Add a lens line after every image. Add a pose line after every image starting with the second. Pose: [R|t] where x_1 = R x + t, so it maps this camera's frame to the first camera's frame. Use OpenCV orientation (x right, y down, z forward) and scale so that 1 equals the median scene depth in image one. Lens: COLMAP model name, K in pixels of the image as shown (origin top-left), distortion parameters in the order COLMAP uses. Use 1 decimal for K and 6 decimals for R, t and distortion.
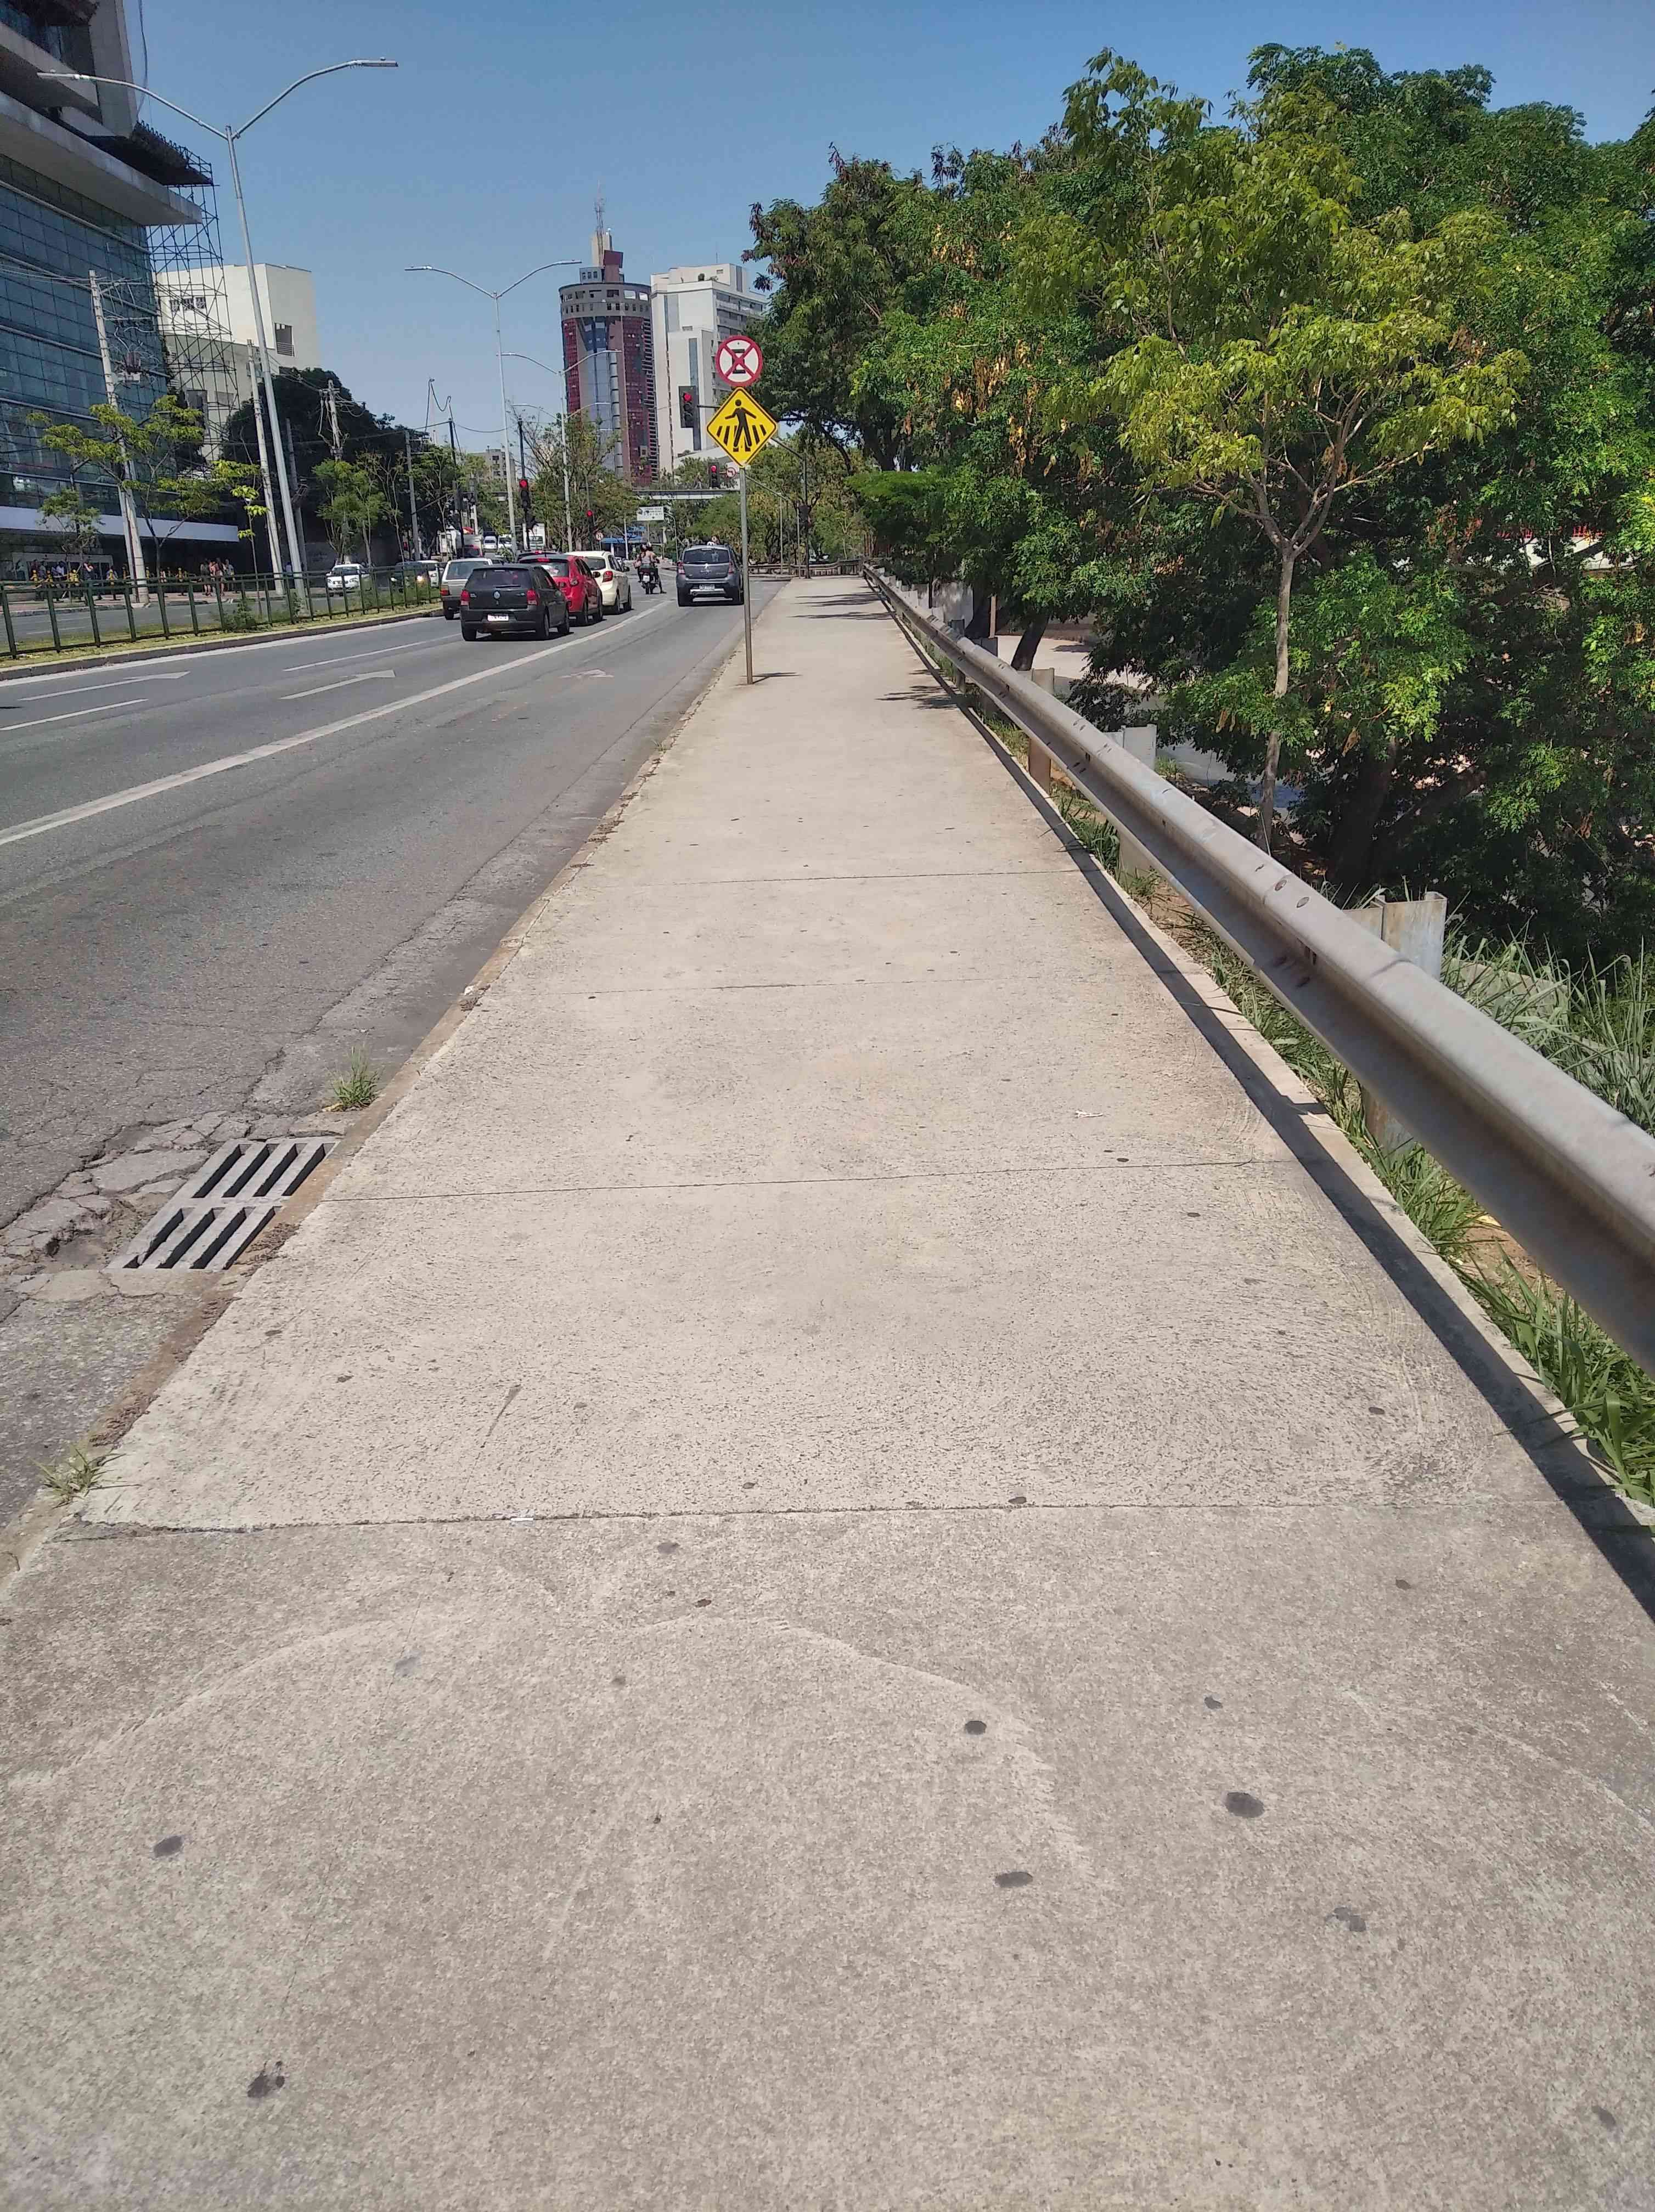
lens RADIAL K [[1687.7, 0, 827.5], [0, 1687.7, 1106.0], [0, 0, 1]] dist [-0.004643, 0.001170]
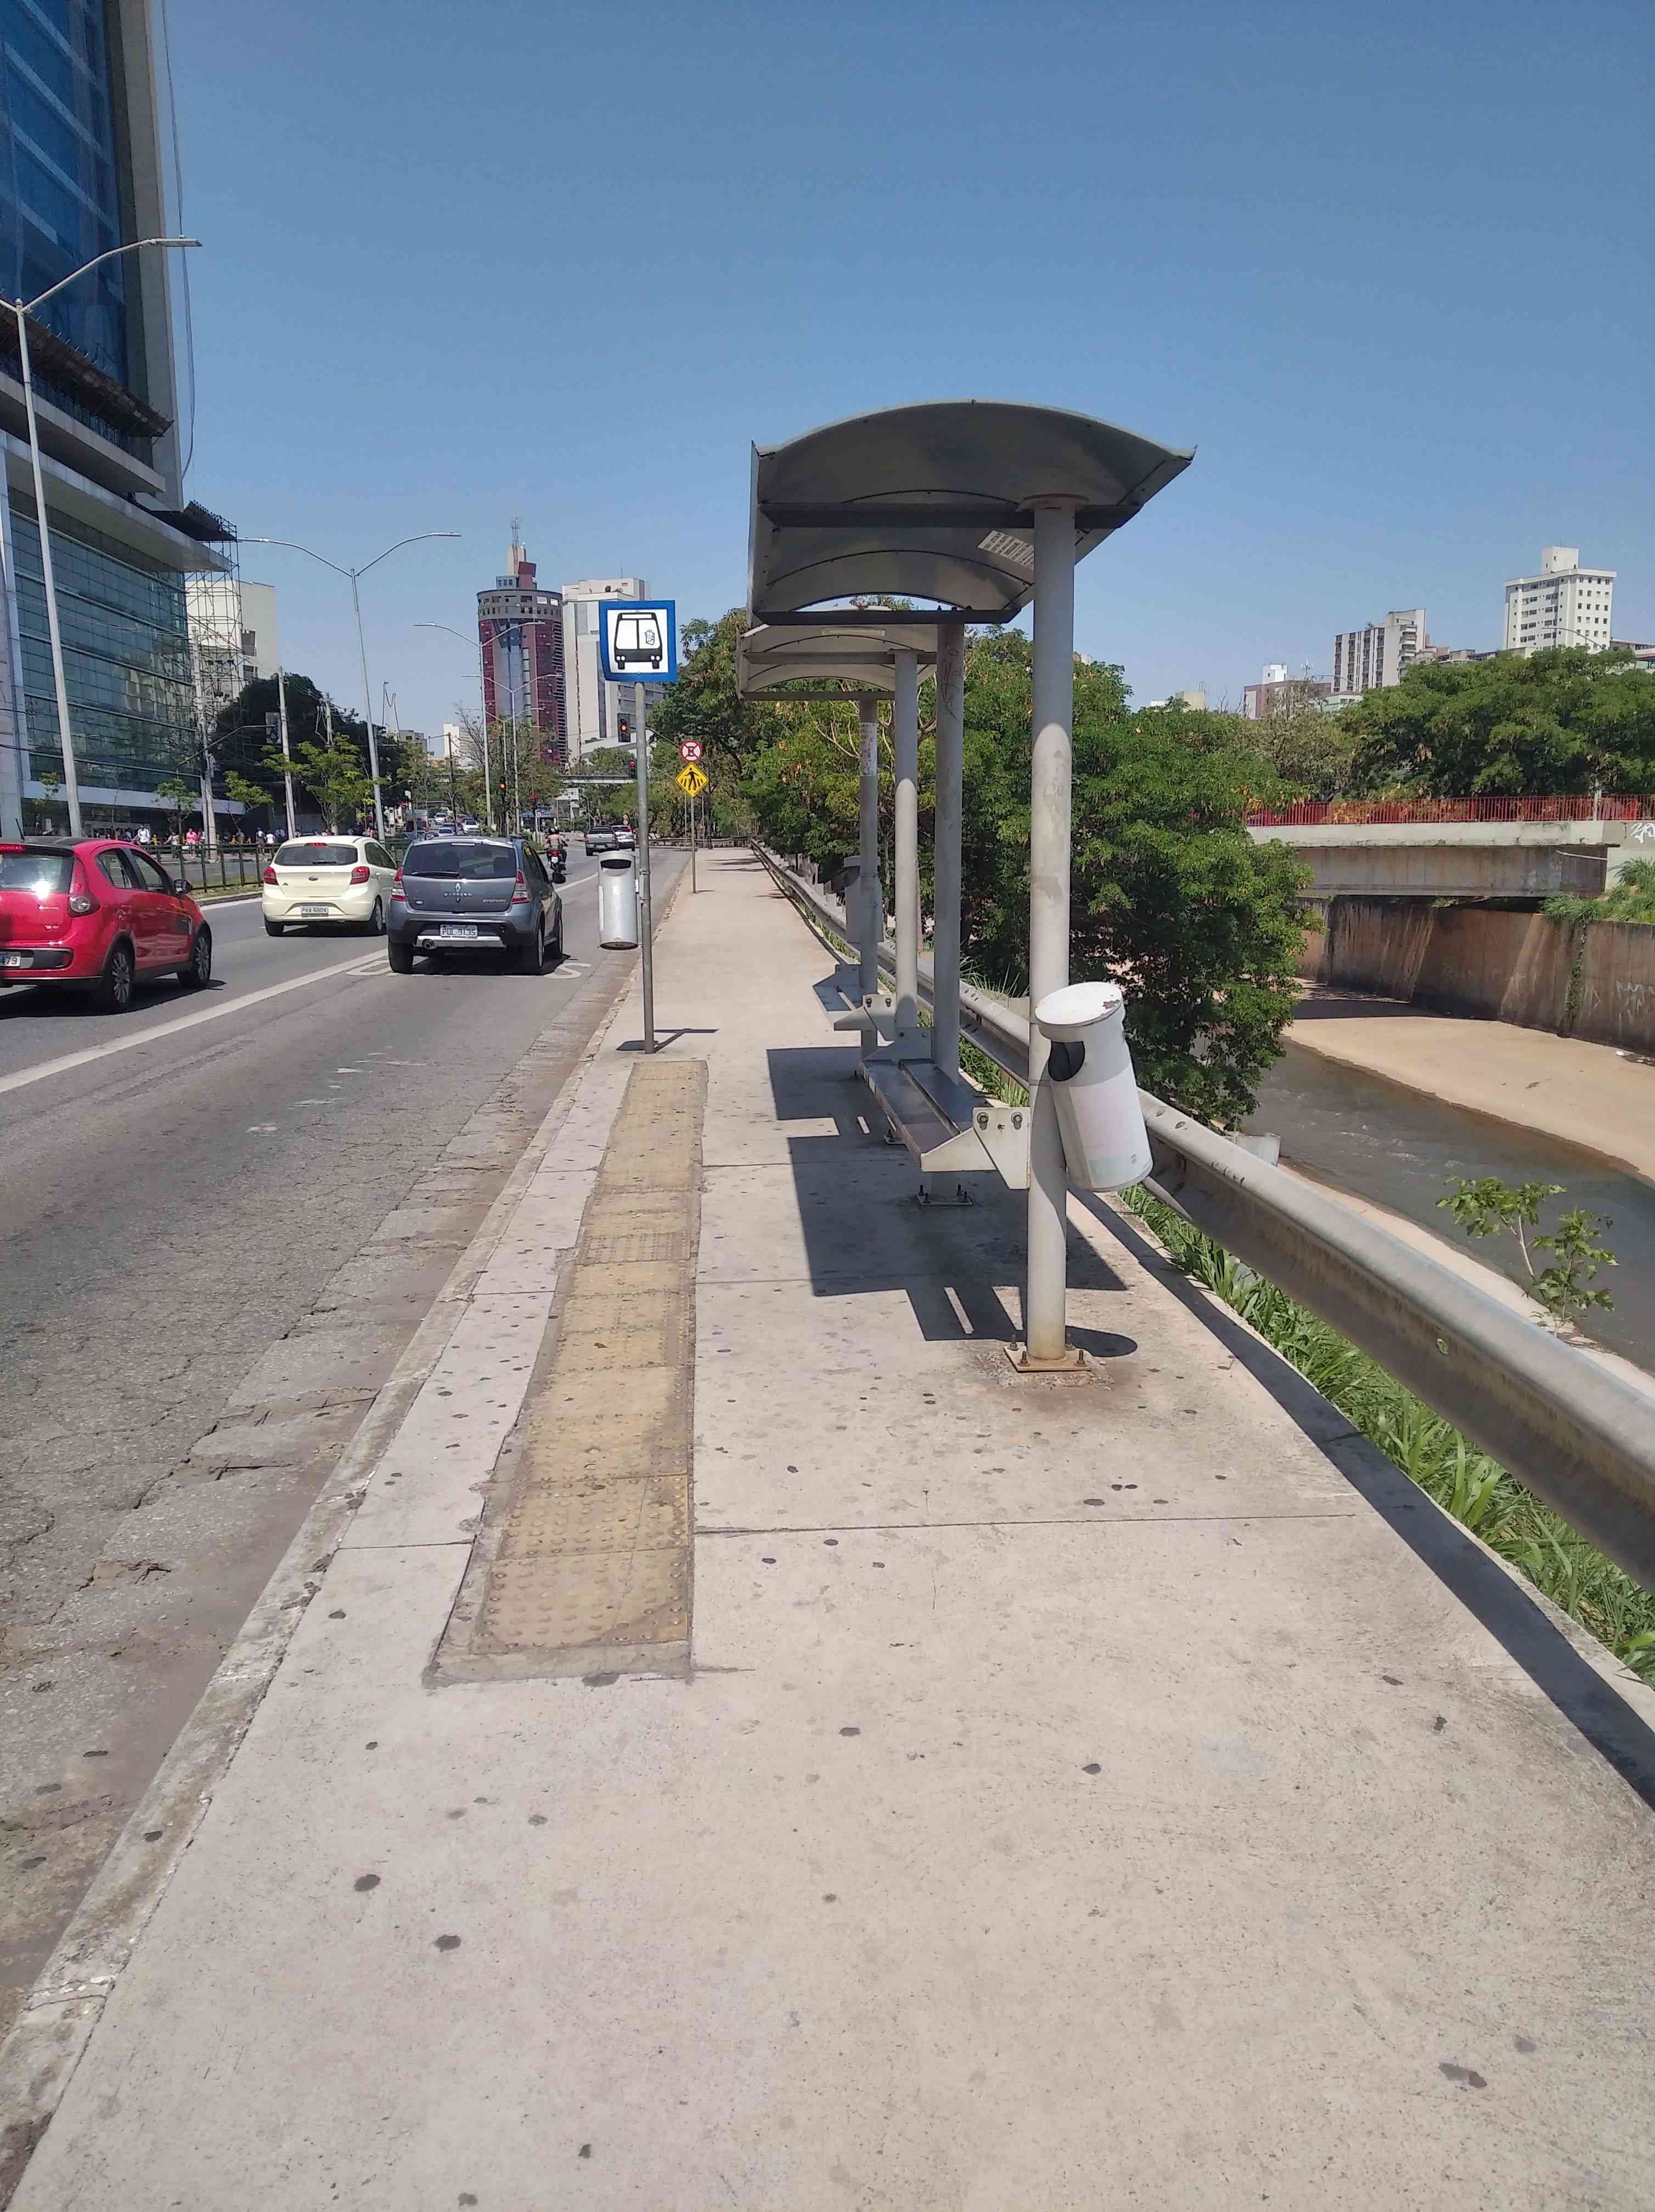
lens RADIAL K [[1687.7, 0, 827.5], [0, 1687.7, 1106.0], [0, 0, 1]] dist [-0.004643, 0.001170]
pose [[0.997903, 0.003666, 0.064616, -0.002105], [0.006268, 0.988227, -0.152868, 0.049575], [-0.064416, 0.152953, 0.986132, -0.155359]]
